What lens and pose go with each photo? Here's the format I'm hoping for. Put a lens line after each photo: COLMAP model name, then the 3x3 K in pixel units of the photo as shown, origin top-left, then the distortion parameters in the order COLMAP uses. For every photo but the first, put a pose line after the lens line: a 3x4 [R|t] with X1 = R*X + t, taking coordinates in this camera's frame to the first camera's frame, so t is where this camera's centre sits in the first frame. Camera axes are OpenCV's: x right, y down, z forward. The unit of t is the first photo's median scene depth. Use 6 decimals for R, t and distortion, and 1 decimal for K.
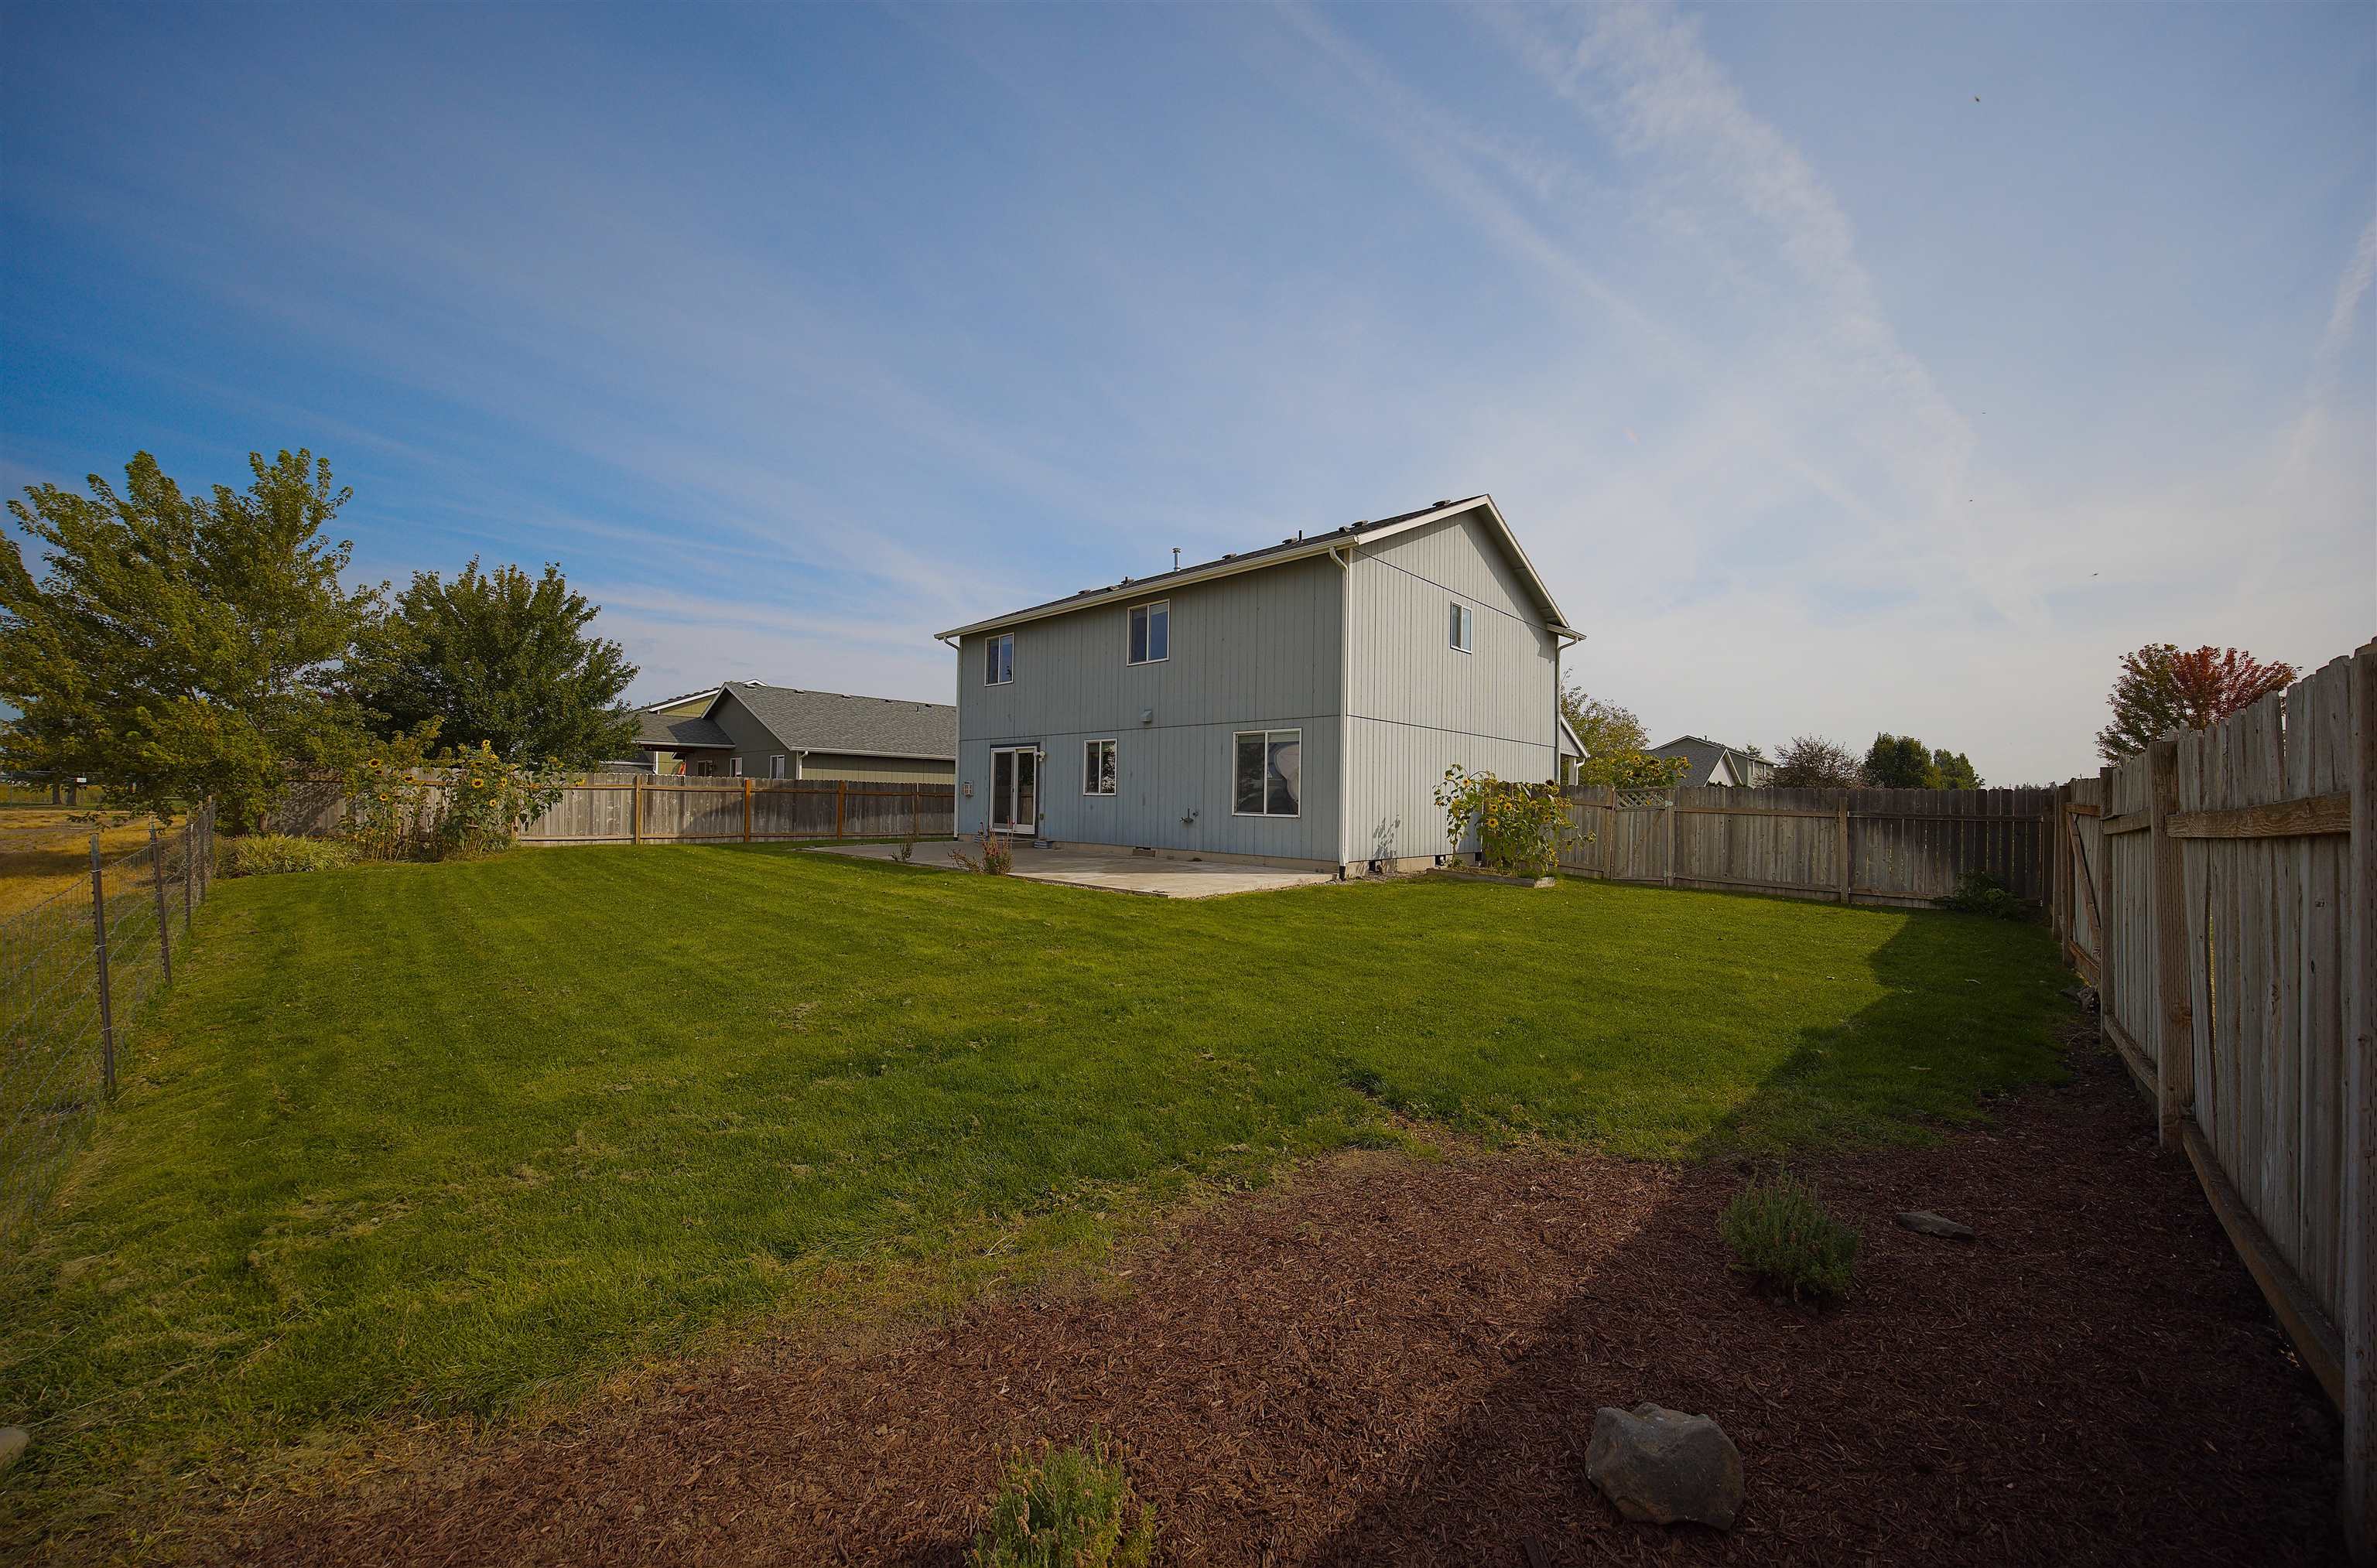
lens RADIAL K [[852.7, 0, 1188.5], [0, 852.7, 784.0], [0, 0, 1]] dist [0.000000, 0.000033]
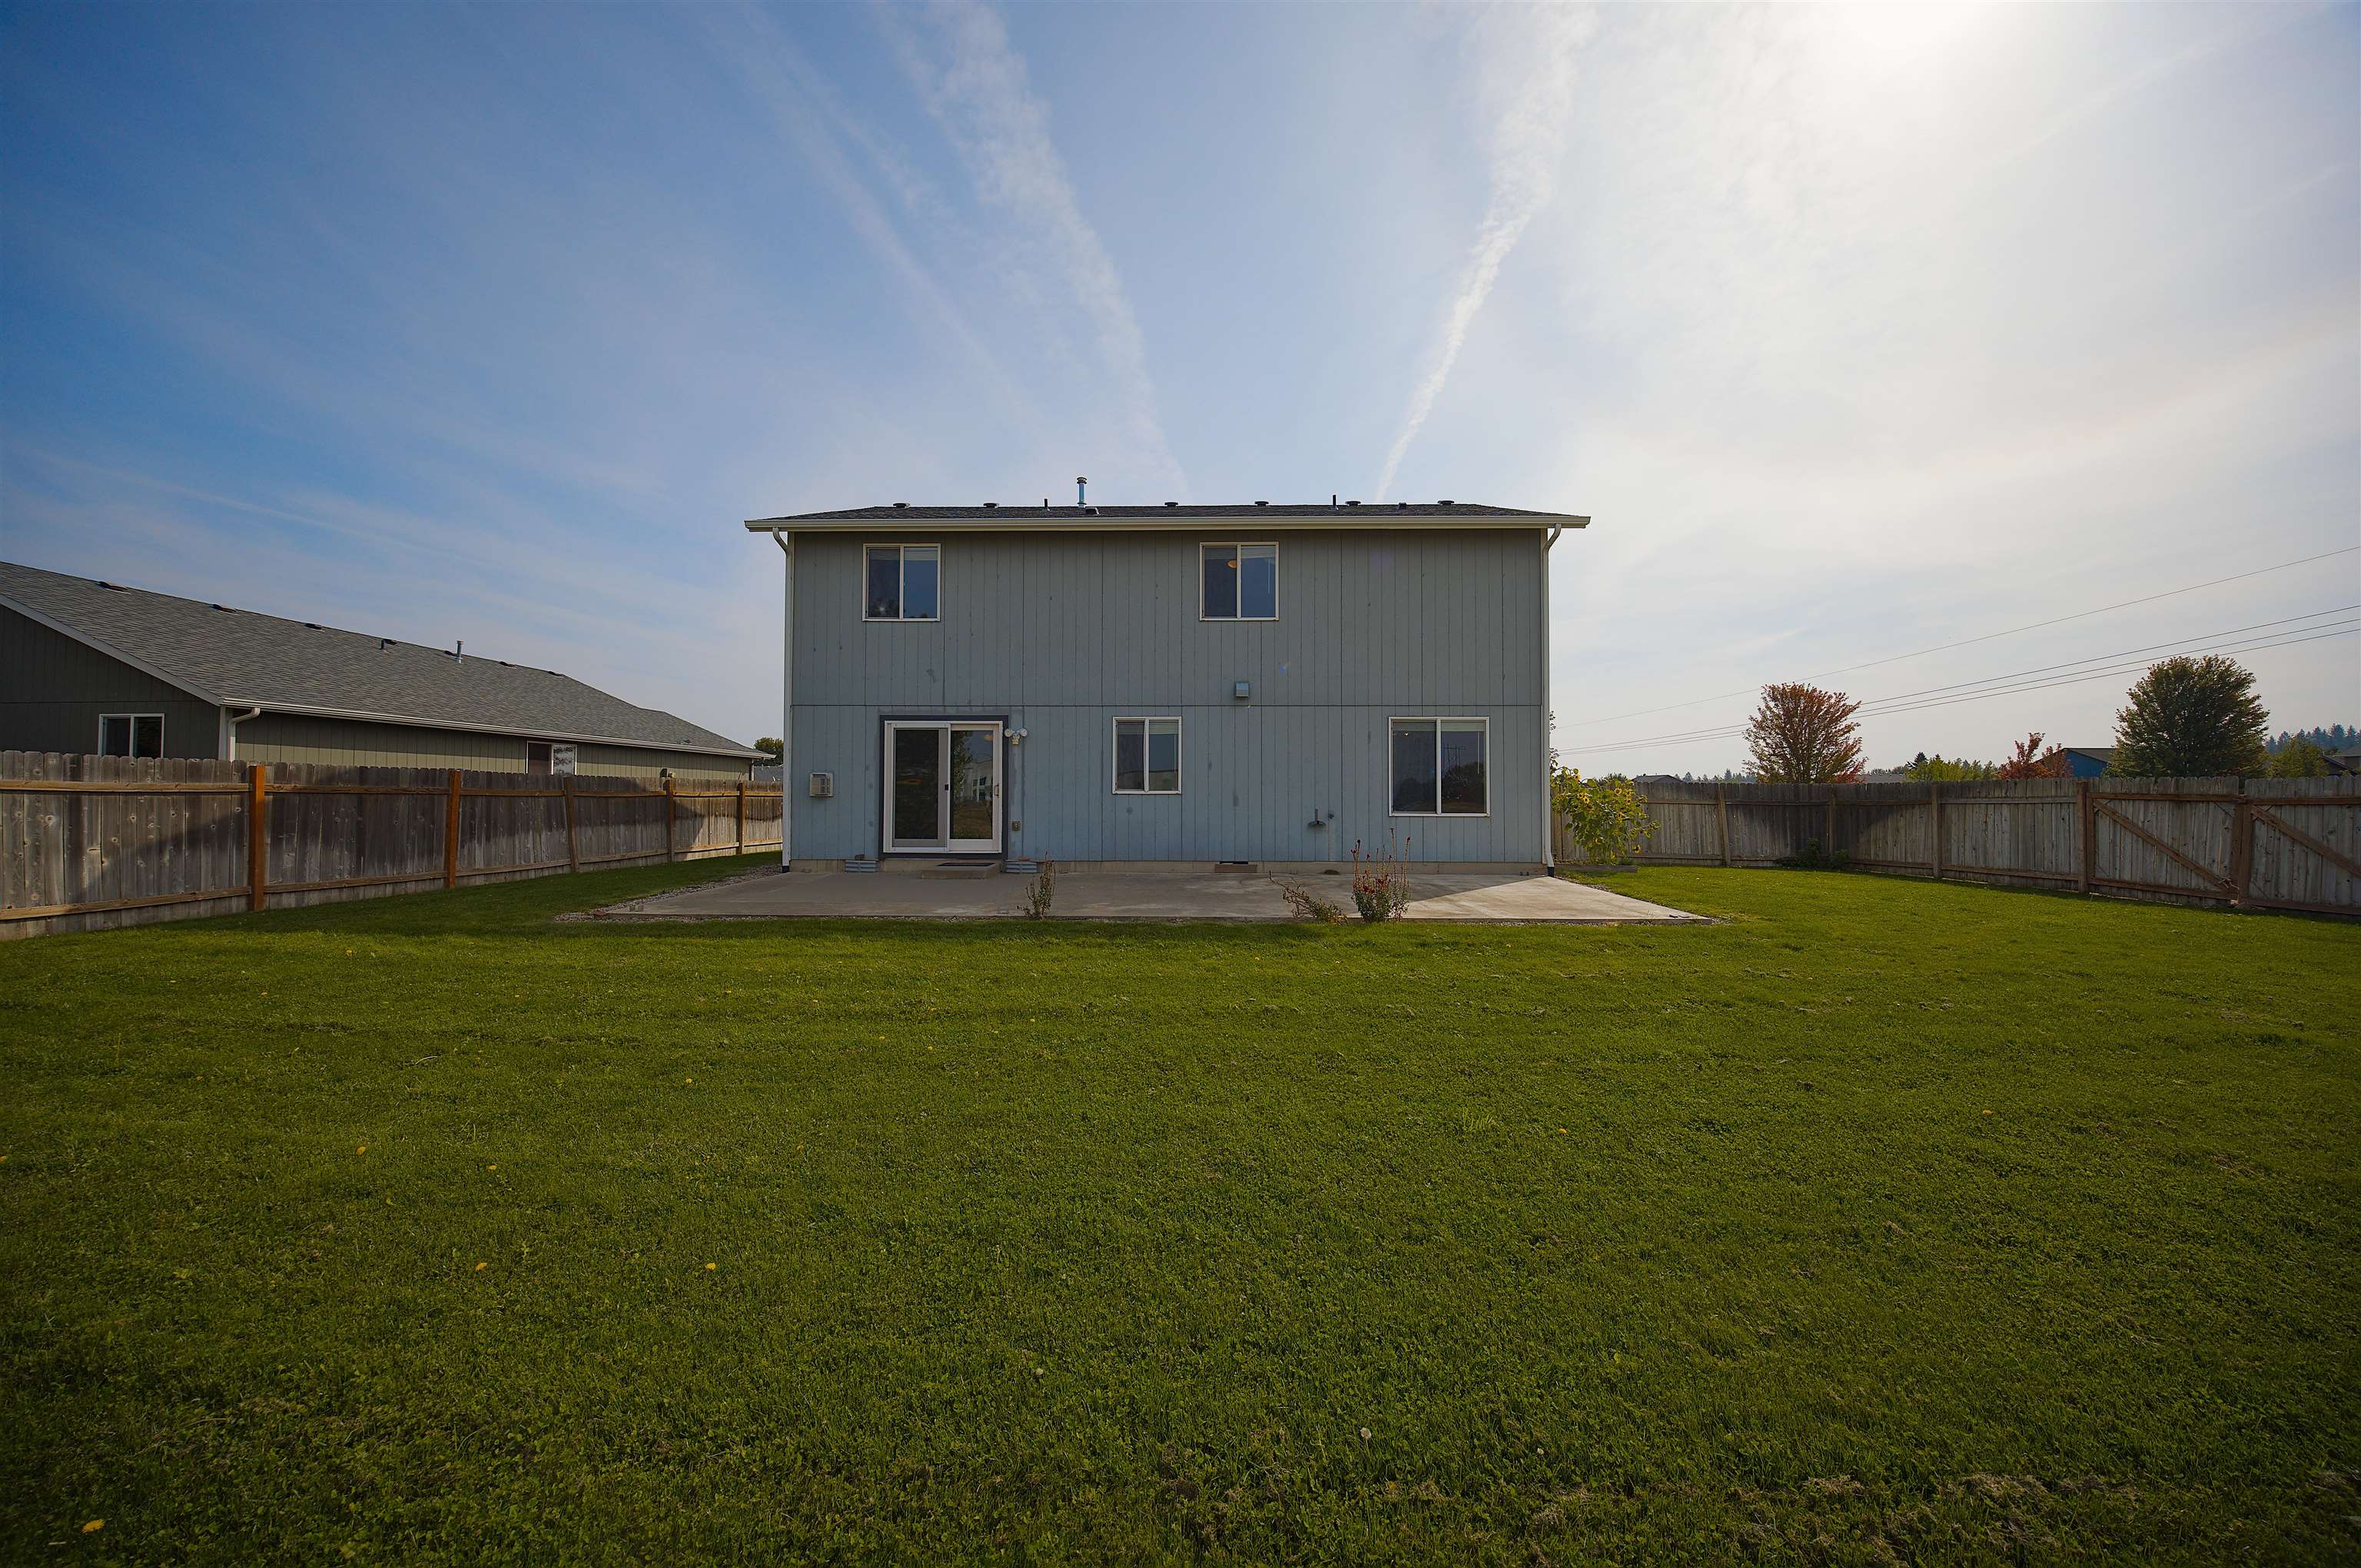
lens RADIAL K [[847.1, 0, 1180.5], [0, 847.1, 784.0], [0, 0, 1]] dist [0.000000, 0.000033]
pose [[0.745678, -0.003443, 0.666298, -0.572433], [-0.002703, 0.999963, 0.008193, -0.001029], [-0.666301, -0.007910, 0.745641, 0.448750]]
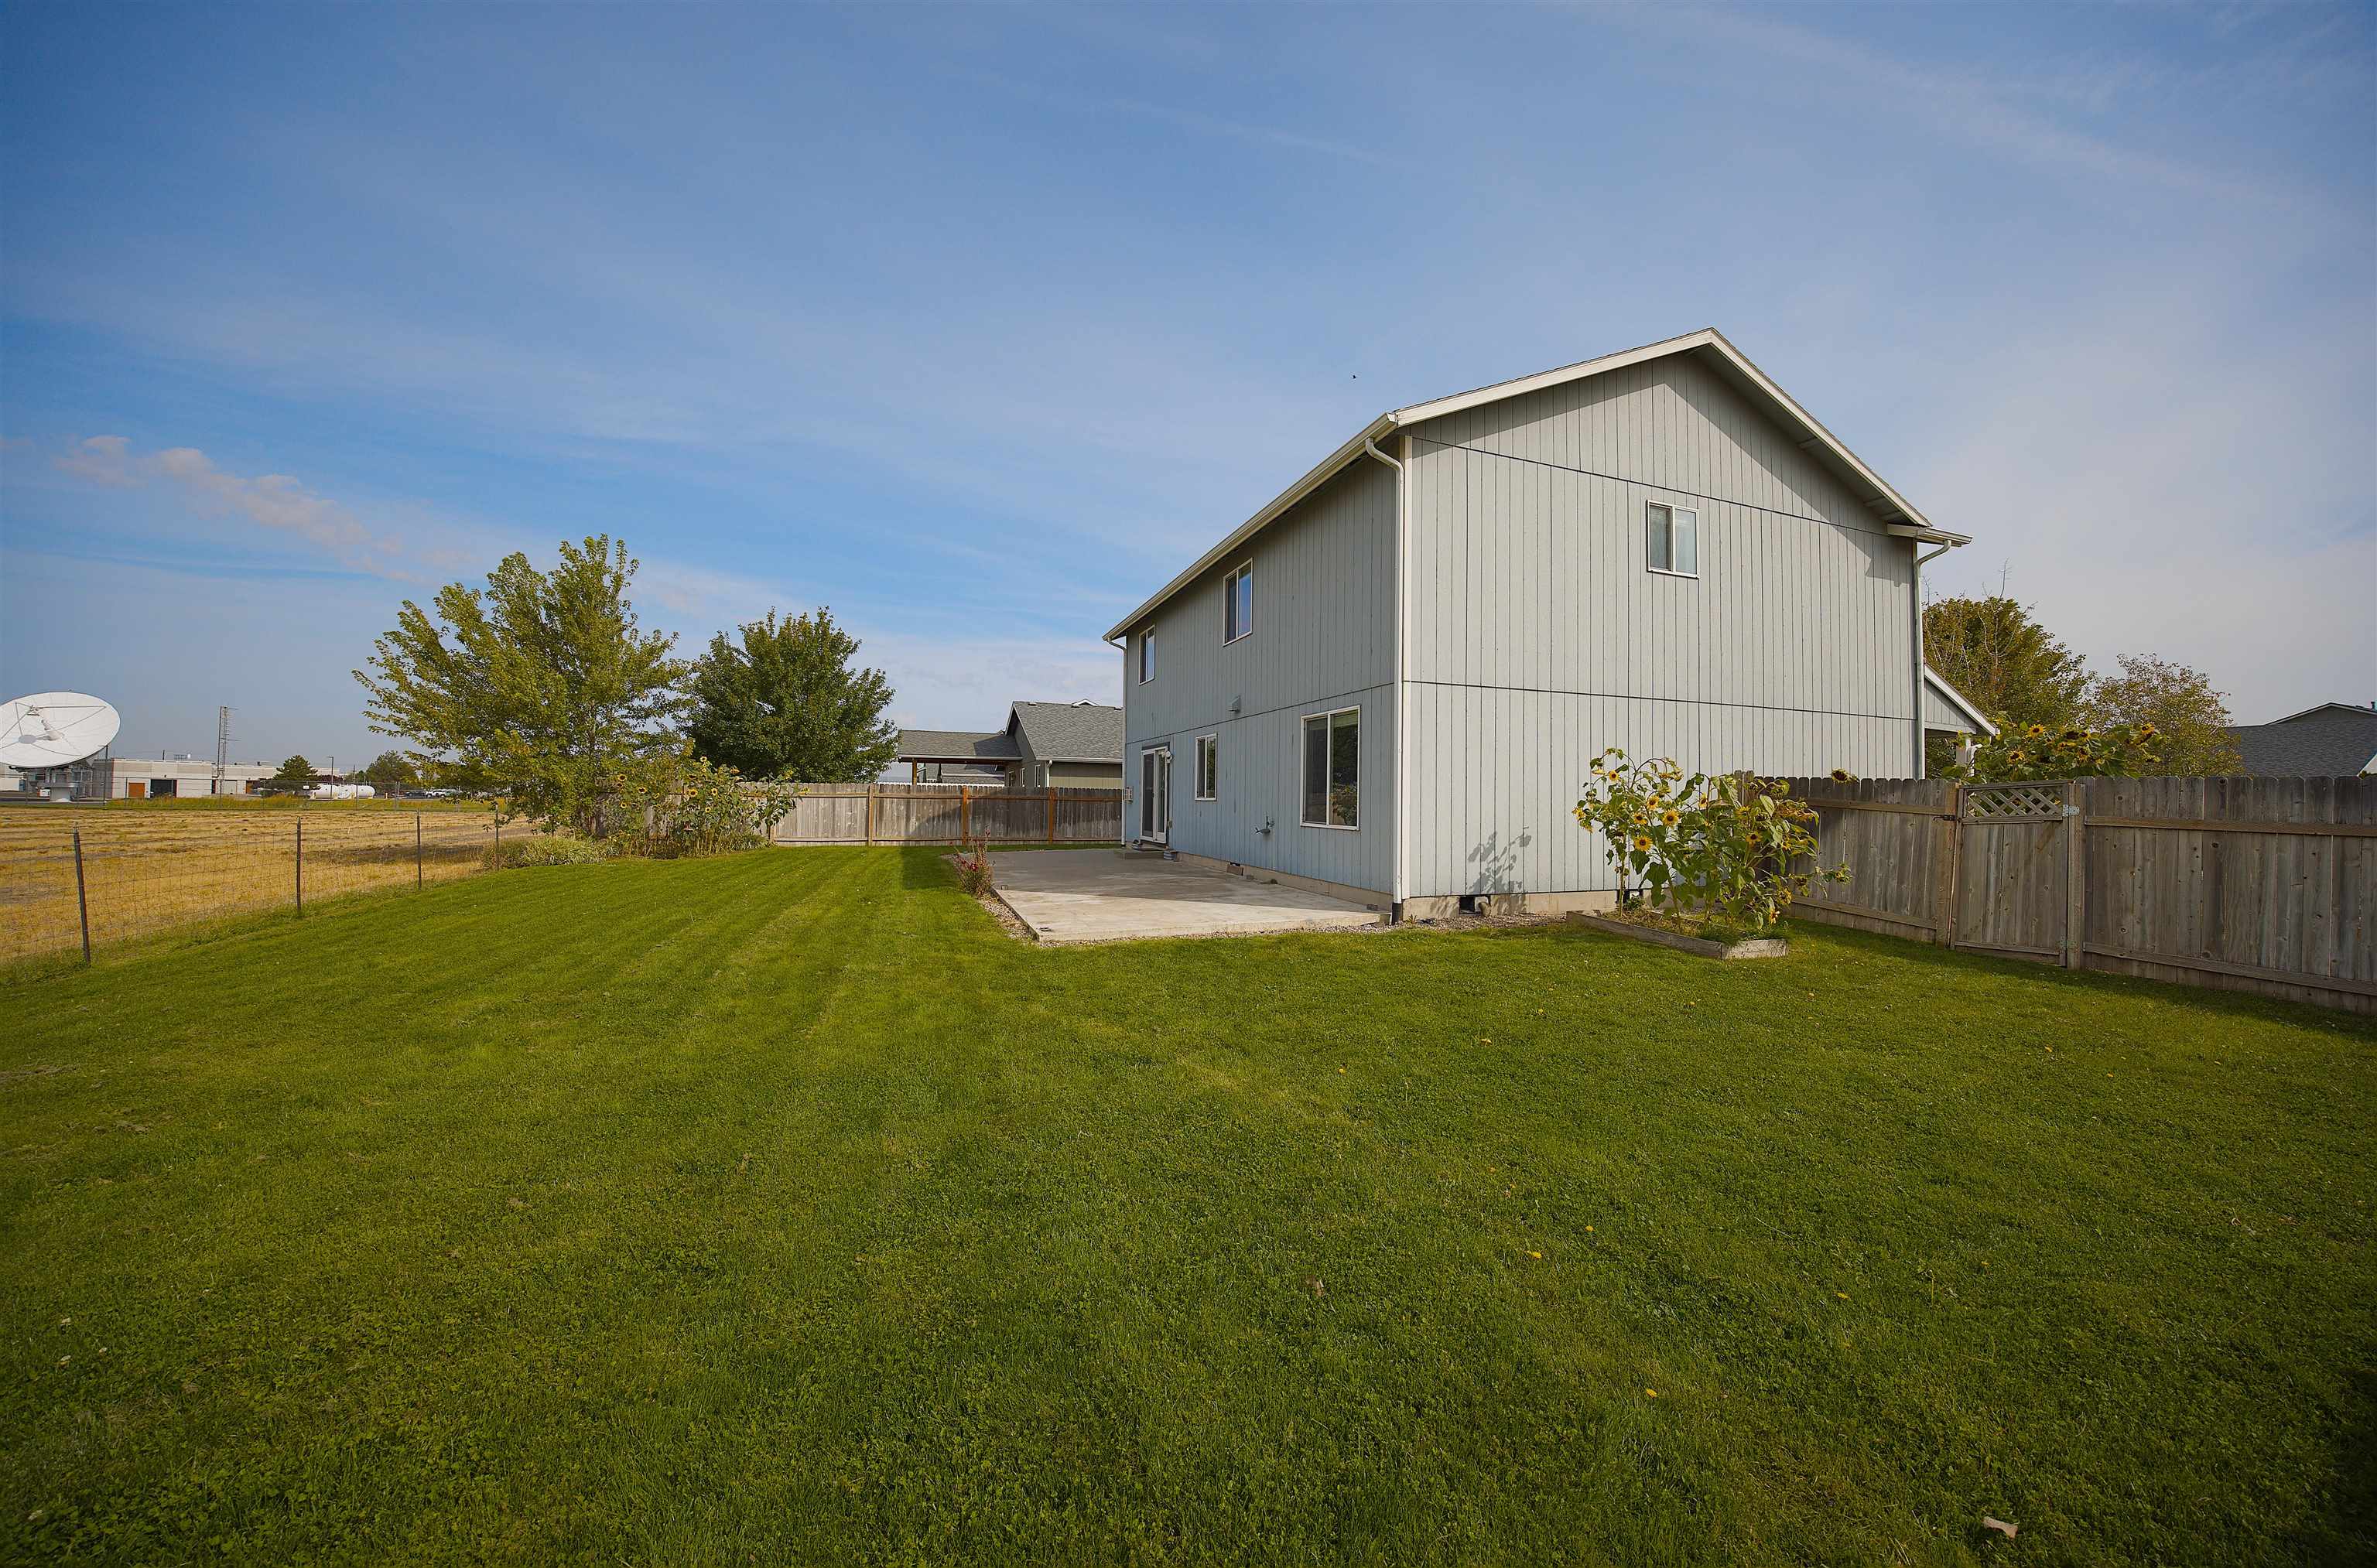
lens RADIAL K [[804.2, 0, 1188.5], [0, 804.2, 784.0], [0, 0, 1]] dist [-0.005361, -0.000046]
pose [[0.896765, -0.014825, -0.442260, 0.239698], [0.012226, 0.999887, -0.008728, 0.003519], [0.442339, 0.002420, 0.896845, 0.264630]]
